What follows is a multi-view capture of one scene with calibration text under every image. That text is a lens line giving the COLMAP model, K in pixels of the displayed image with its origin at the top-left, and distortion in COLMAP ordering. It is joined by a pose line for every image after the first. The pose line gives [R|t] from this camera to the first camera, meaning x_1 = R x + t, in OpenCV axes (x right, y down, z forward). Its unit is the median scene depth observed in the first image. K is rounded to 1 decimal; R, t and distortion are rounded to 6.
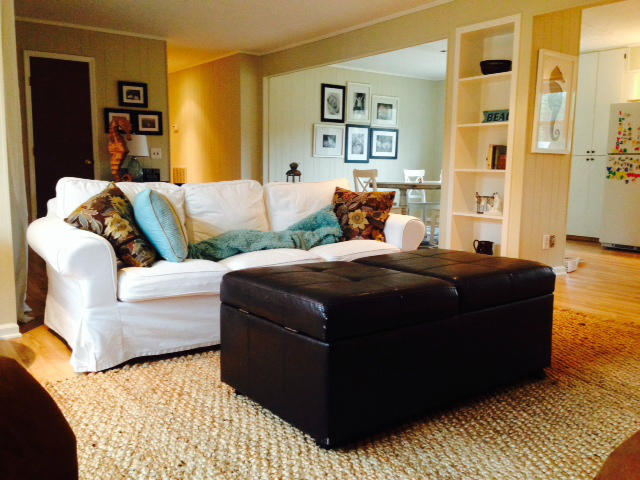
lens RADIAL K [[577.7, 0, 320.0], [0, 577.7, 240.0], [0, 0, 1]] dist [0.087271, 0.006058]
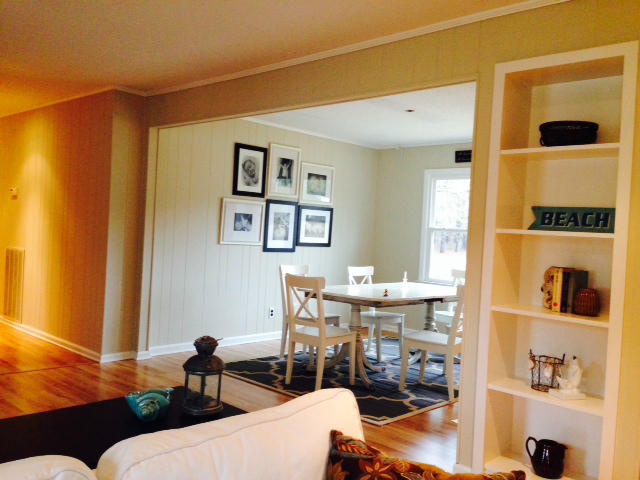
lens RADIAL K [[599.5, 0, 320.0], [0, 599.5, 240.0], [0, 0, 1]] dist [0.063831, -0.004693]
pose [[0.983961, 0.033806, 0.175152, -0.019386], [-0.014702, 0.993907, -0.109240, -0.069962], [-0.177778, 0.104913, 0.978462, 0.266854]]
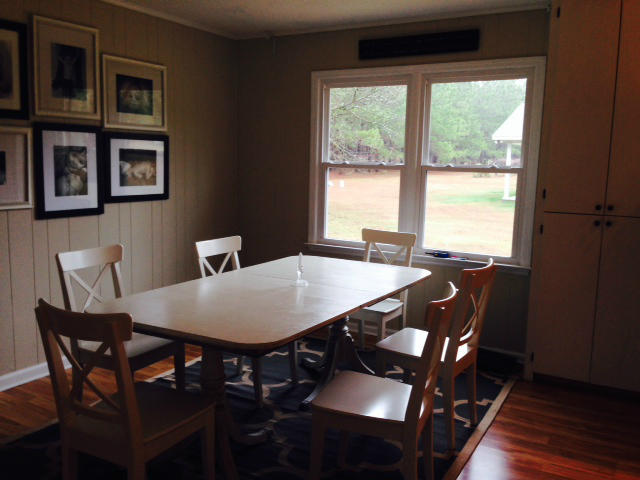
lens RADIAL K [[594.9, 0, 320.0], [0, 594.9, 240.0], [0, 0, 1]] dist [0.003109, -0.005562]
pose [[0.917714, -0.048091, 0.394321, 0.060833], [0.043495, 0.998841, 0.020591, -0.123719], [-0.394854, -0.001746, 0.918742, 0.570942]]
